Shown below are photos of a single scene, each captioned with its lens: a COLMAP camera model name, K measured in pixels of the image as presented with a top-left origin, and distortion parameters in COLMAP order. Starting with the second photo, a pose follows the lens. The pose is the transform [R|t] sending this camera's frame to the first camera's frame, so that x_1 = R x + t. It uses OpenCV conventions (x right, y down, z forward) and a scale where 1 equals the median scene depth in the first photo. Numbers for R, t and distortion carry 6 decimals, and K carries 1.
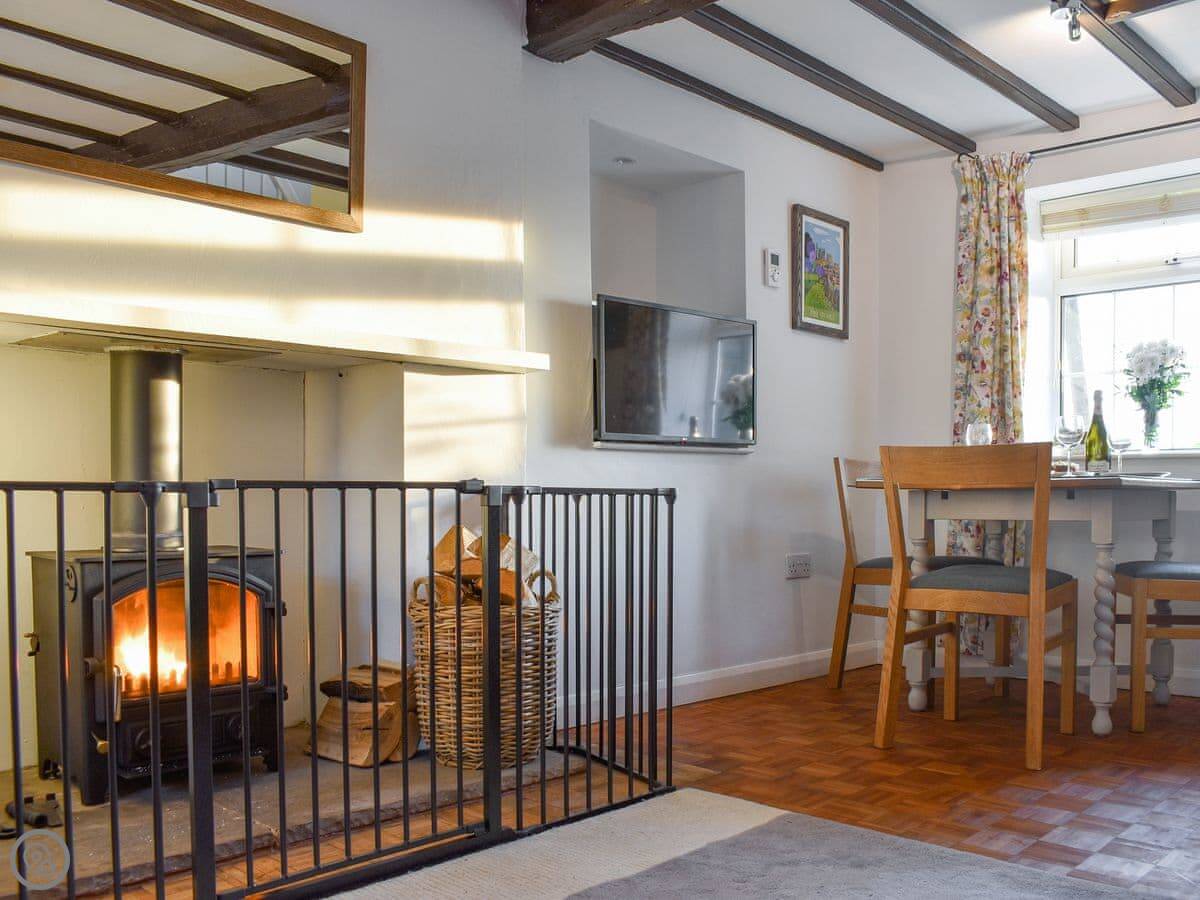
lens RADIAL K [[1118.3, 0, 600.0], [0, 1118.3, 553.5], [0, 0, 1]] dist [-0.076028, 0.003747]
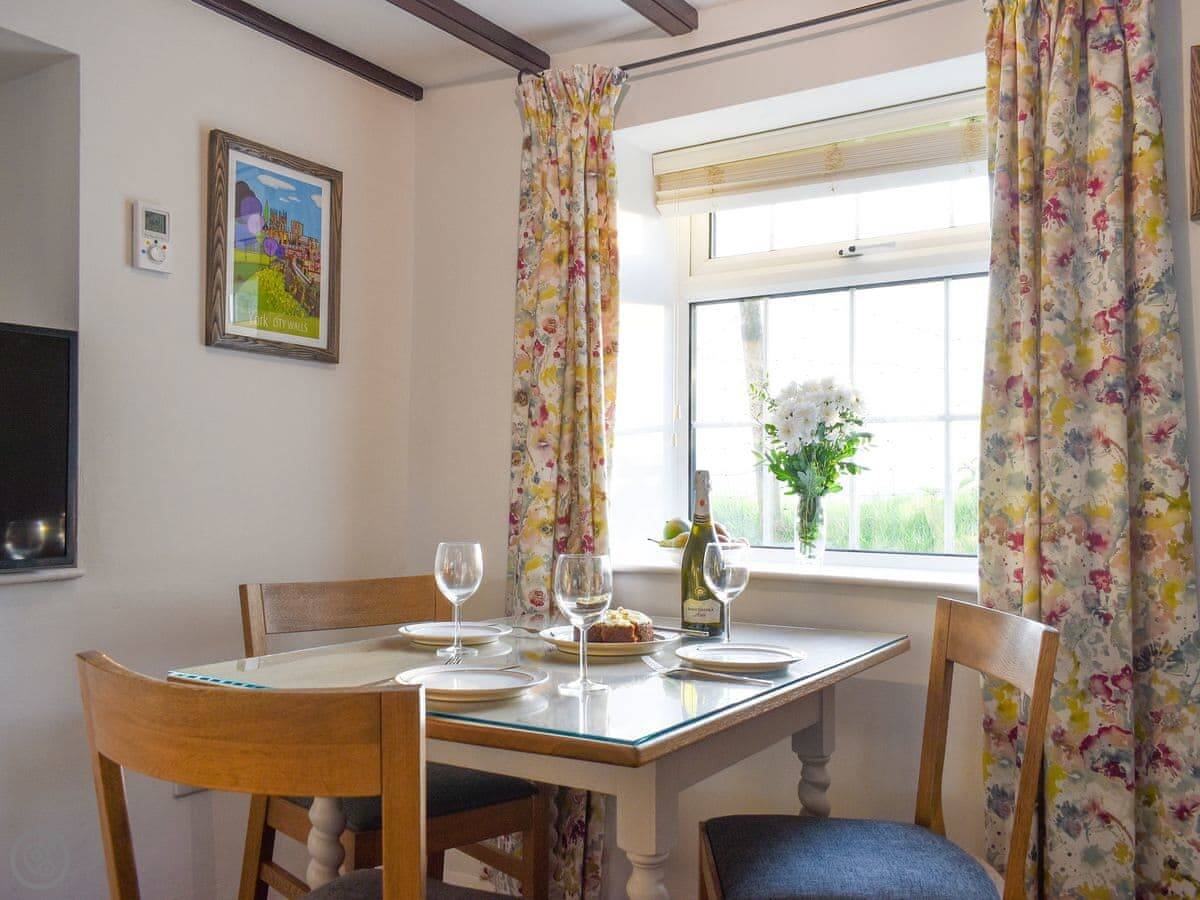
lens RADIAL K [[1063.7, 0, 600.0], [0, 1063.7, 450.0], [0, 0, 1]] dist [0.015000, 0.004183]
pose [[0.983916, 0.013895, 0.178093, 0.273941], [0.000575, 0.996719, -0.080944, -0.103525], [-0.178633, 0.079744, 0.980679, 0.428293]]
